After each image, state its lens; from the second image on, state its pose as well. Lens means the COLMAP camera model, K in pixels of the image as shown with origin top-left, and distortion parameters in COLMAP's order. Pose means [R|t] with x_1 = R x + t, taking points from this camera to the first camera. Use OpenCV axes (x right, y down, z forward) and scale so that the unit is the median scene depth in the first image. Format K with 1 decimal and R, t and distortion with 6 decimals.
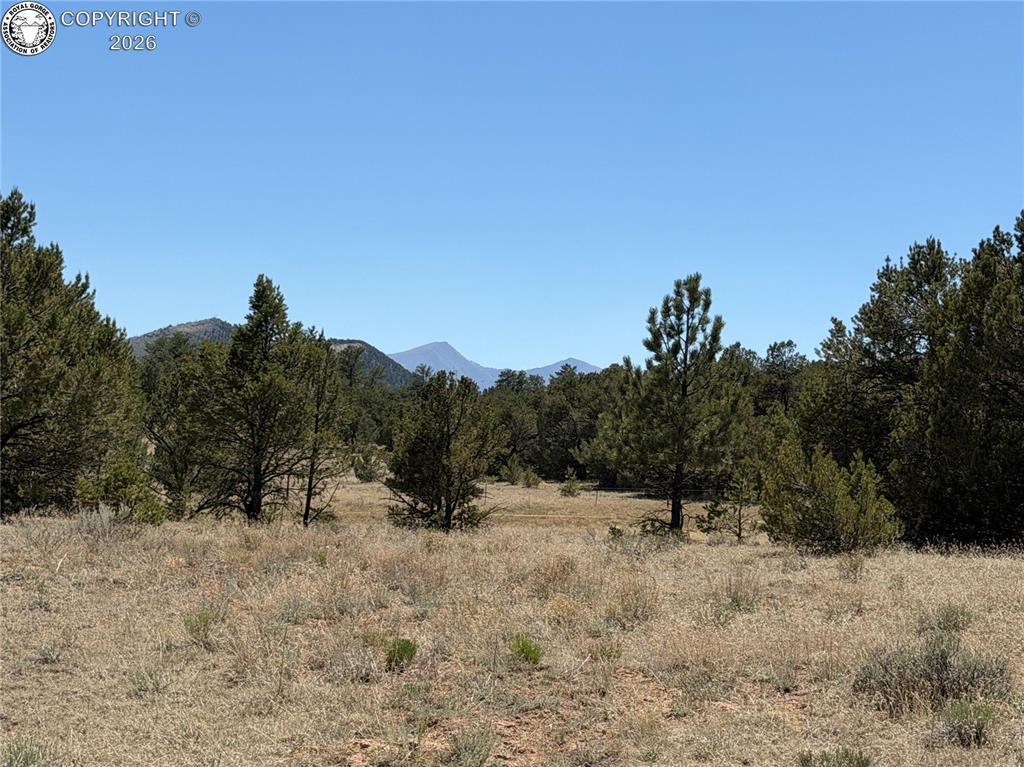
lens RADIAL K [[2138.5, 0, 512.5], [0, 2138.5, 383.0], [0, 0, 1]] dist [0.021621, 0.000000]
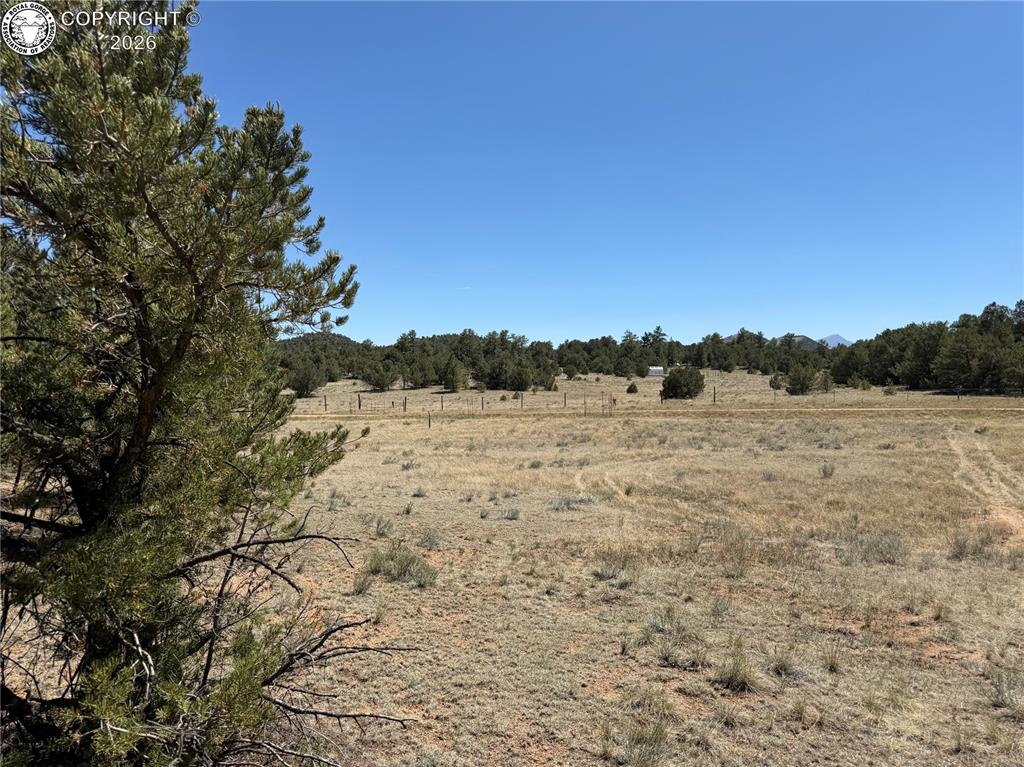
lens RADIAL K [[701.2, 0, 511.2], [0, 701.2, 383.7], [0, 0, 1]] dist [0.003776, -0.031027]
pose [[0.891302, -0.039277, -0.451707, 0.009466], [0.055270, 0.998223, 0.022261, 0.013628], [0.450030, -0.044808, 0.891889, 0.335900]]
